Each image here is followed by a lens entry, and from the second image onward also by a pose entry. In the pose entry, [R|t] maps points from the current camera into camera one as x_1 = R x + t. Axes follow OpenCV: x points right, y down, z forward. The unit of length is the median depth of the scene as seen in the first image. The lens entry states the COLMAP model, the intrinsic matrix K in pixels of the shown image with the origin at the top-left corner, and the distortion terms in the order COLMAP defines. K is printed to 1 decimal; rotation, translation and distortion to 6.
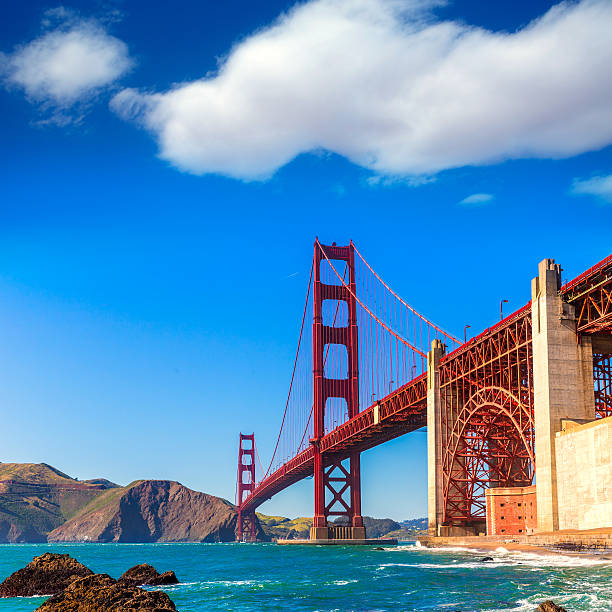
lens RADIAL K [[961.0, 0, 304.3], [0, 961.0, 306.9], [0, 0, 1]] dist [0.044401, -0.025594]
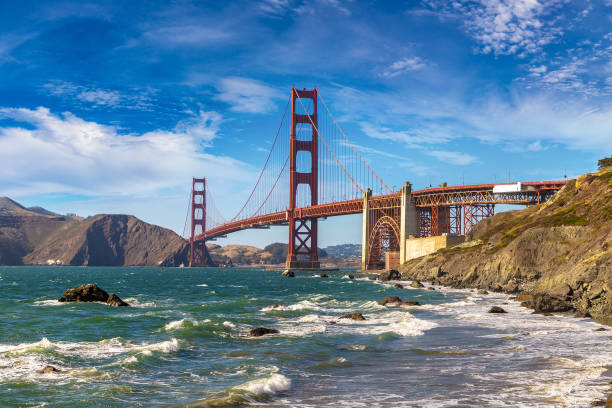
lens RADIAL K [[1025.8, 0, 307.5], [0, 1025.8, 204.3], [0, 0, 1]] dist [0.054611, -0.002104]
pose [[0.995785, 0.011175, 0.091037, -0.040745], [-0.027265, 0.983748, 0.177473, -0.062766], [-0.087575, -0.179207, 0.979906, -0.247934]]
